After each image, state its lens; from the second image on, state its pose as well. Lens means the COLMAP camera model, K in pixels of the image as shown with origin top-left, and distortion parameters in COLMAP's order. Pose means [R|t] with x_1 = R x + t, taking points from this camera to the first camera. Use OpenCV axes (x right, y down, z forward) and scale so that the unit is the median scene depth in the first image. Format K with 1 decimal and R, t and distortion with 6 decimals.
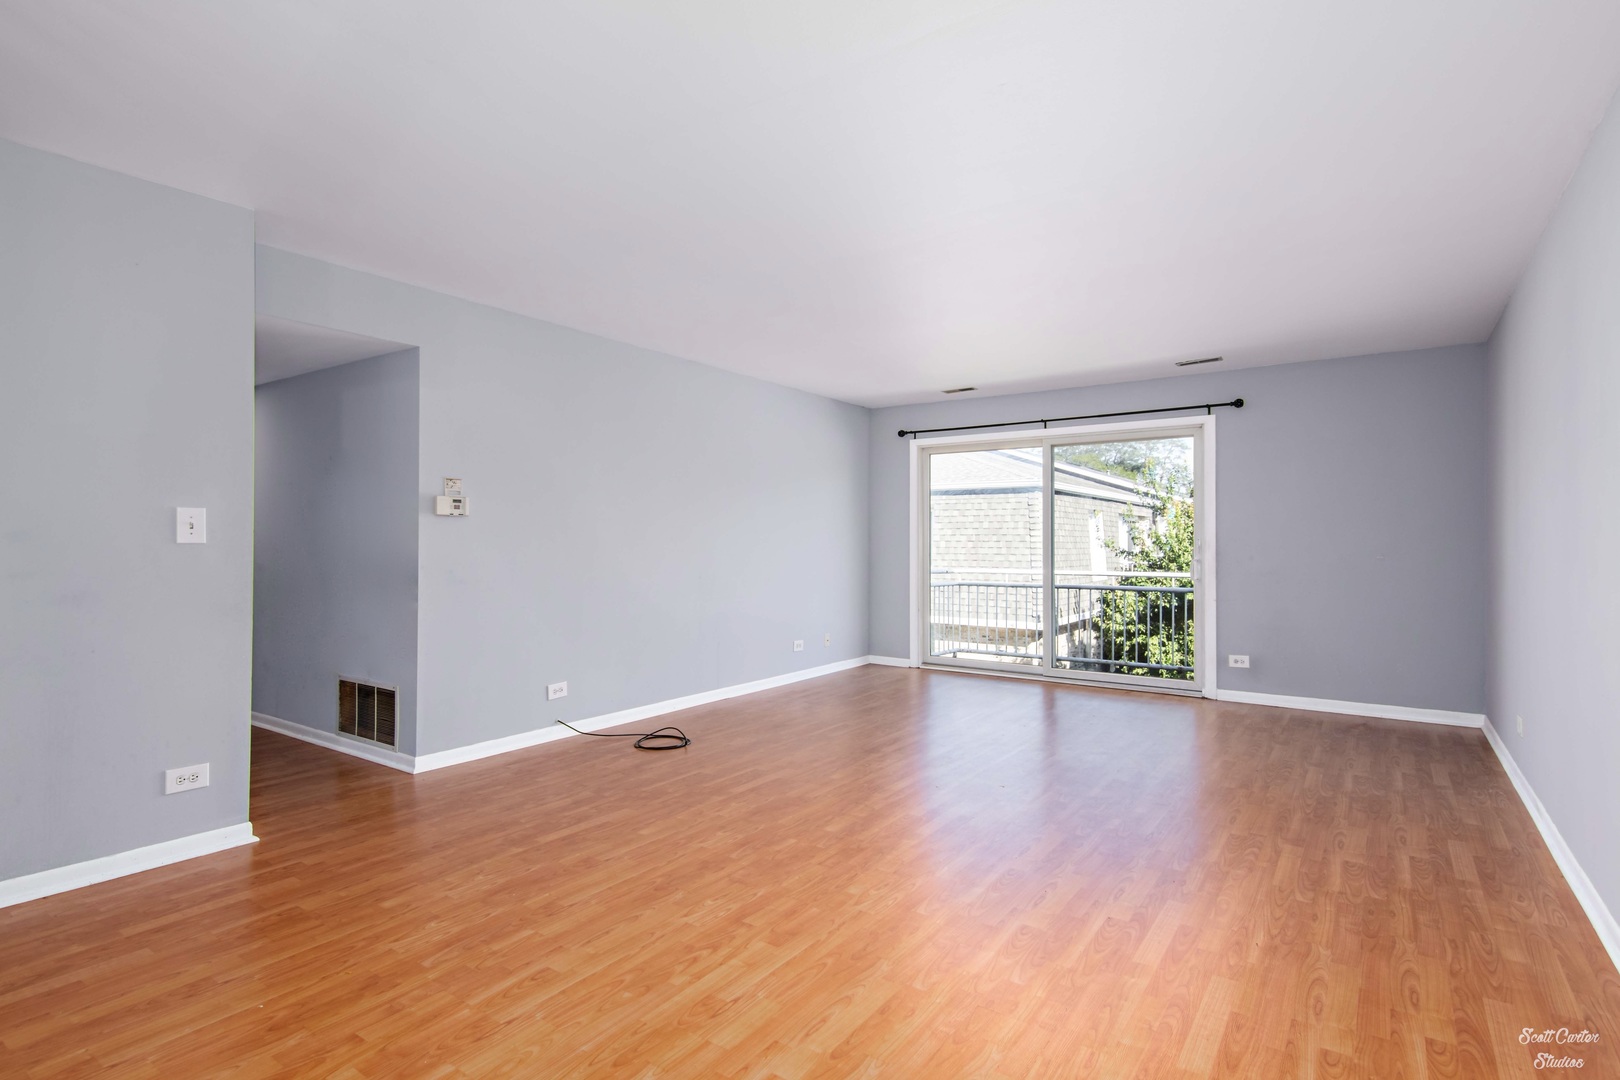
lens RADIAL K [[858.0, 0, 810.0], [0, 858.0, 540.0], [0, 0, 1]] dist [0.004632, 0.000697]
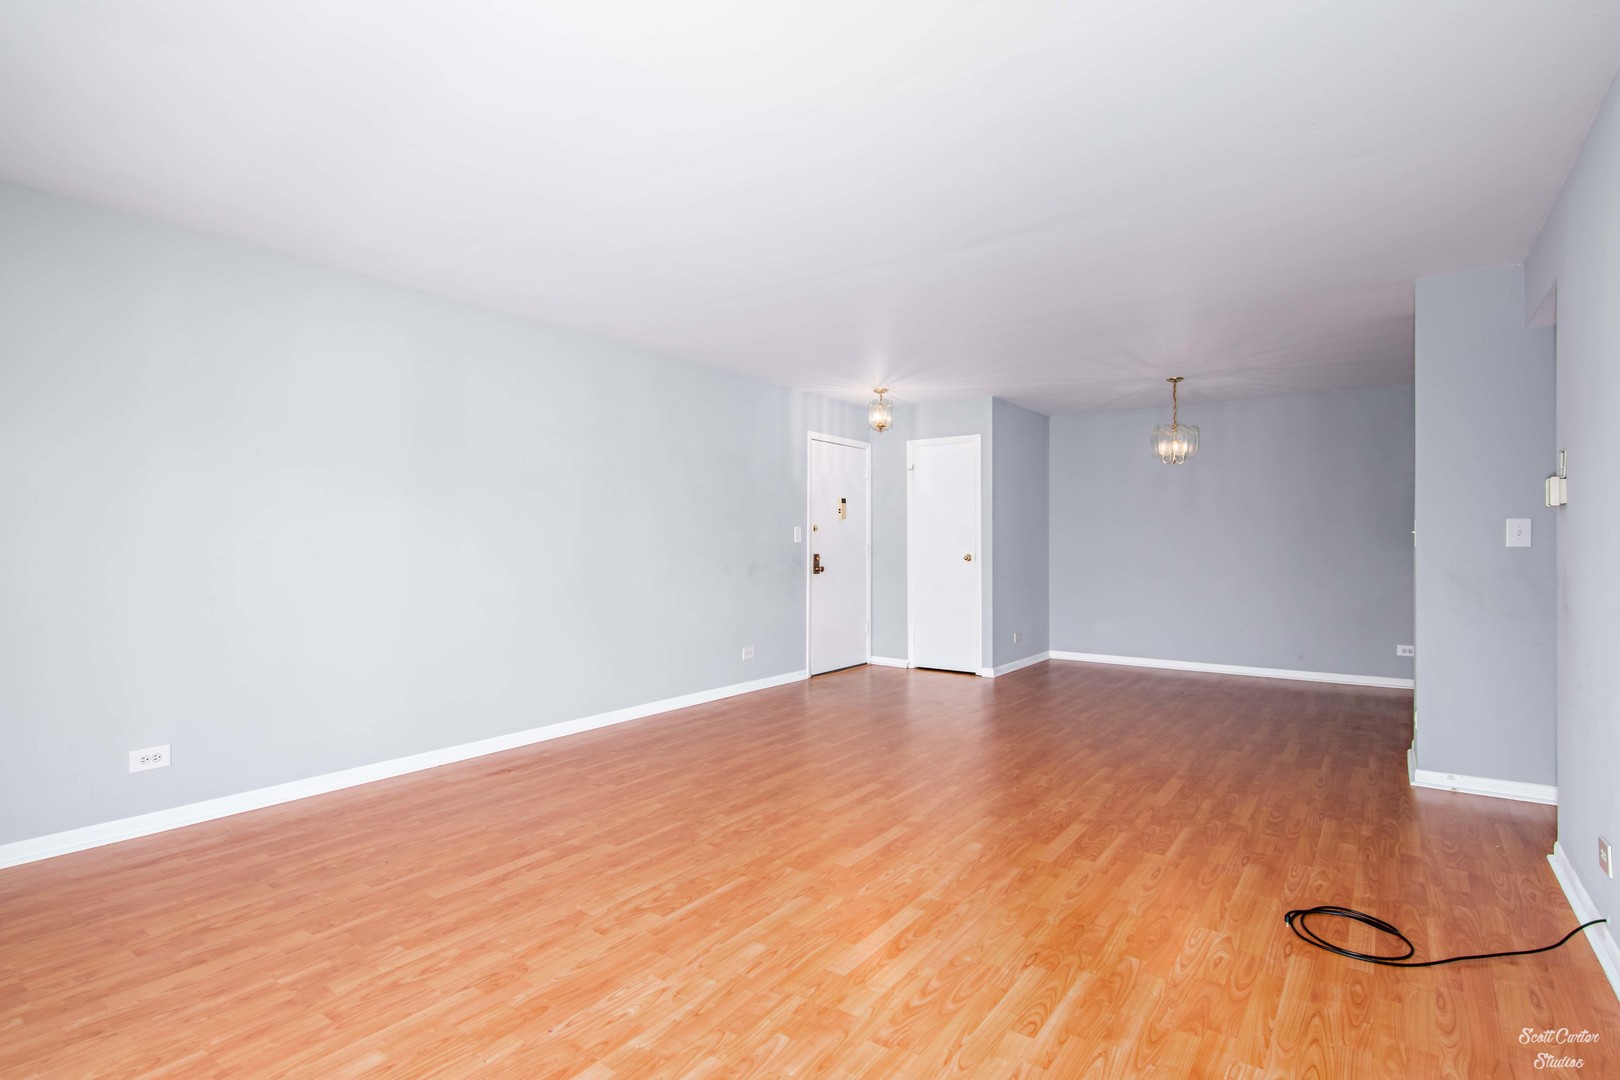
lens RADIAL K [[858.0, 0, 810.0], [0, 858.0, 540.0], [0, 0, 1]] dist [0.004632, 0.000697]
pose [[-0.999874, -0.011565, 0.010867, 0.190688], [-0.011668, 0.999888, -0.009409, 0.013700], [-0.010757, -0.009535, -0.999897, 1.969121]]
